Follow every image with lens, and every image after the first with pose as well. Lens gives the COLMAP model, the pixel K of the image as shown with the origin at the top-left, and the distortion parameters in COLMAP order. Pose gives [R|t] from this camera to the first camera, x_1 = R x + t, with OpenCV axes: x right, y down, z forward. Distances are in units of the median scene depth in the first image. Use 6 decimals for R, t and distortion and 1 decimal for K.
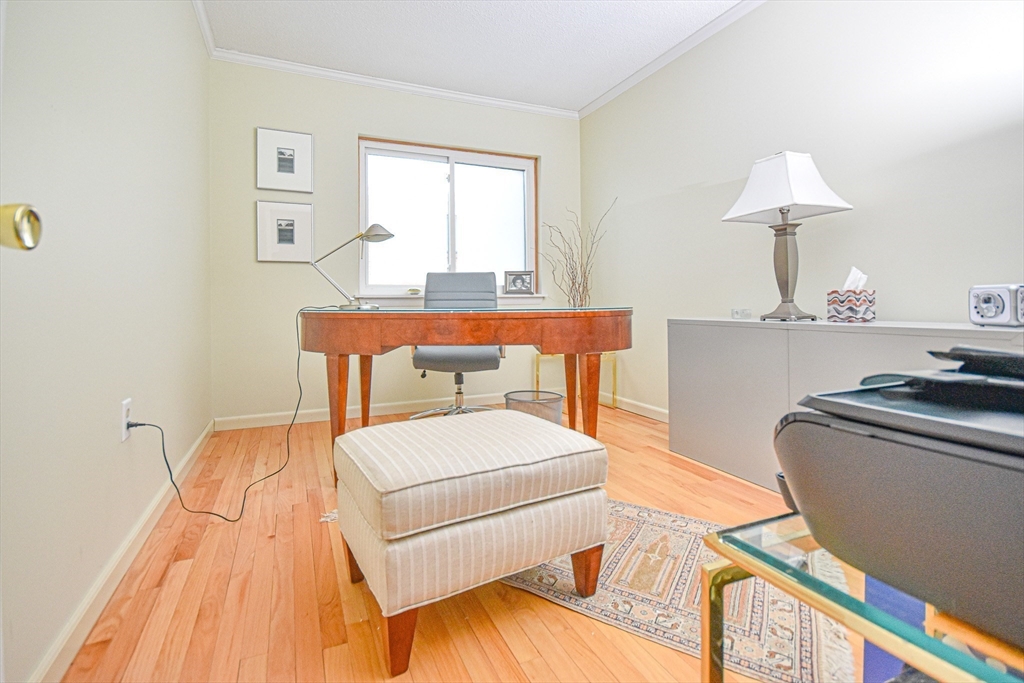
lens RADIAL K [[465.4, 0, 480.5], [0, 465.4, 306.2], [0, 0, 1]] dist [0.004768, -0.006286]
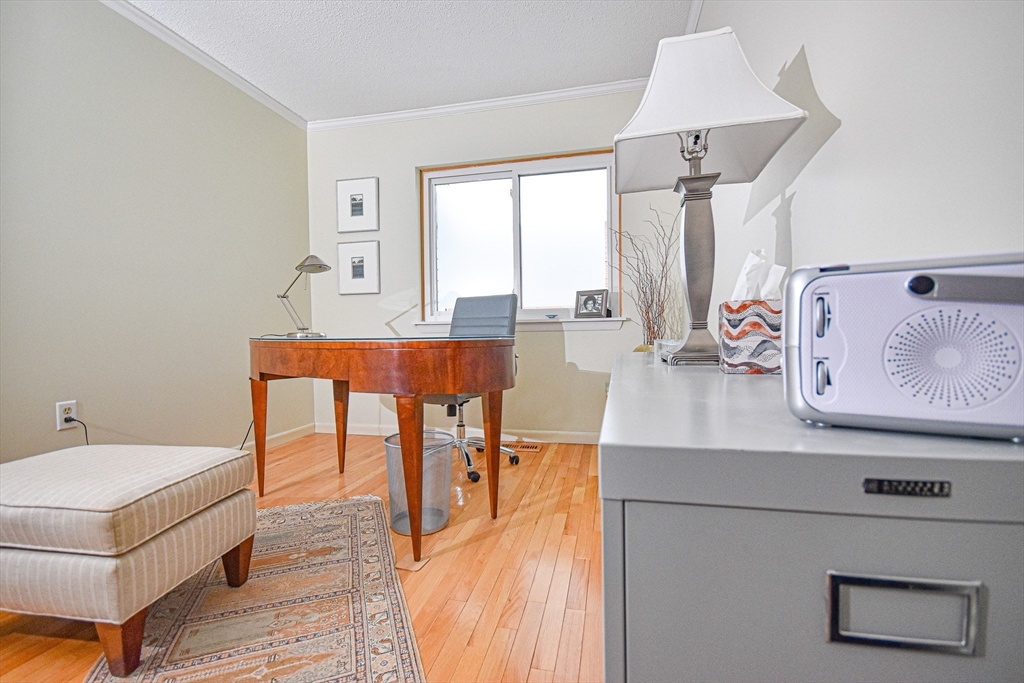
lens RADIAL K [[444.8, 0, 513.8], [0, 444.8, 345.5], [0, 0, 1]] dist [-0.004636, -0.000603]
pose [[0.821556, 0.016250, -0.569896, 0.800963], [0.004172, 0.999396, 0.034513, -0.007600], [0.570112, -0.030732, 0.820992, 0.480811]]
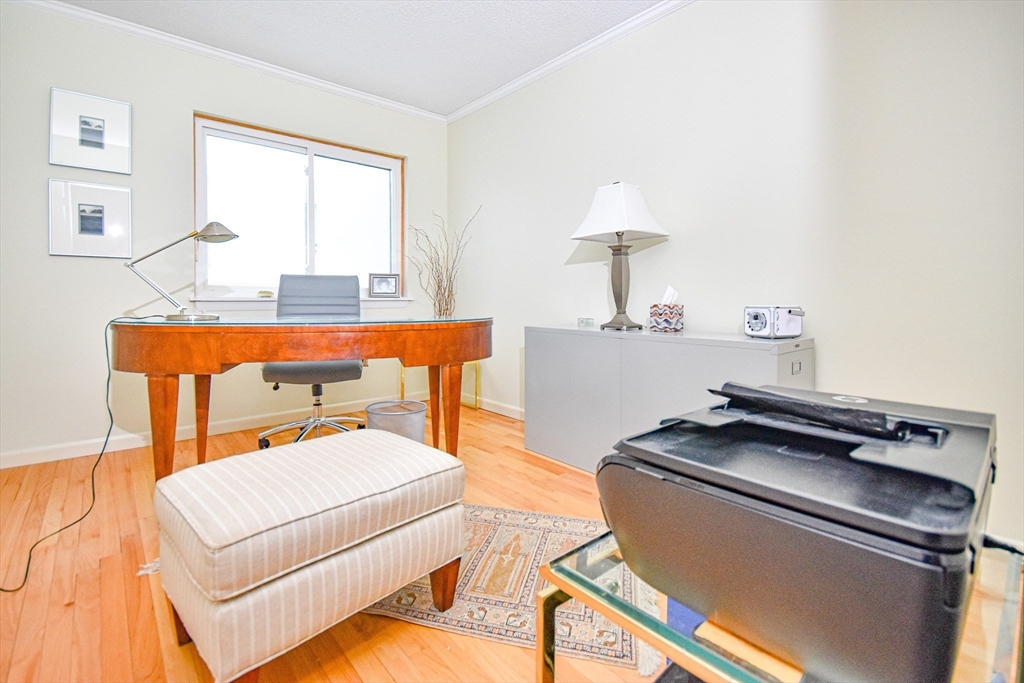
lens RADIAL K [[465.4, 0, 497.5], [0, 465.4, 308.4], [0, 0, 1]] dist [0.004768, -0.006286]
pose [[0.950866, 0.004431, 0.309571, 0.011824], [-0.009839, 0.999825, 0.015911, -0.037354], [-0.309446, -0.018175, 0.950743, -0.001346]]
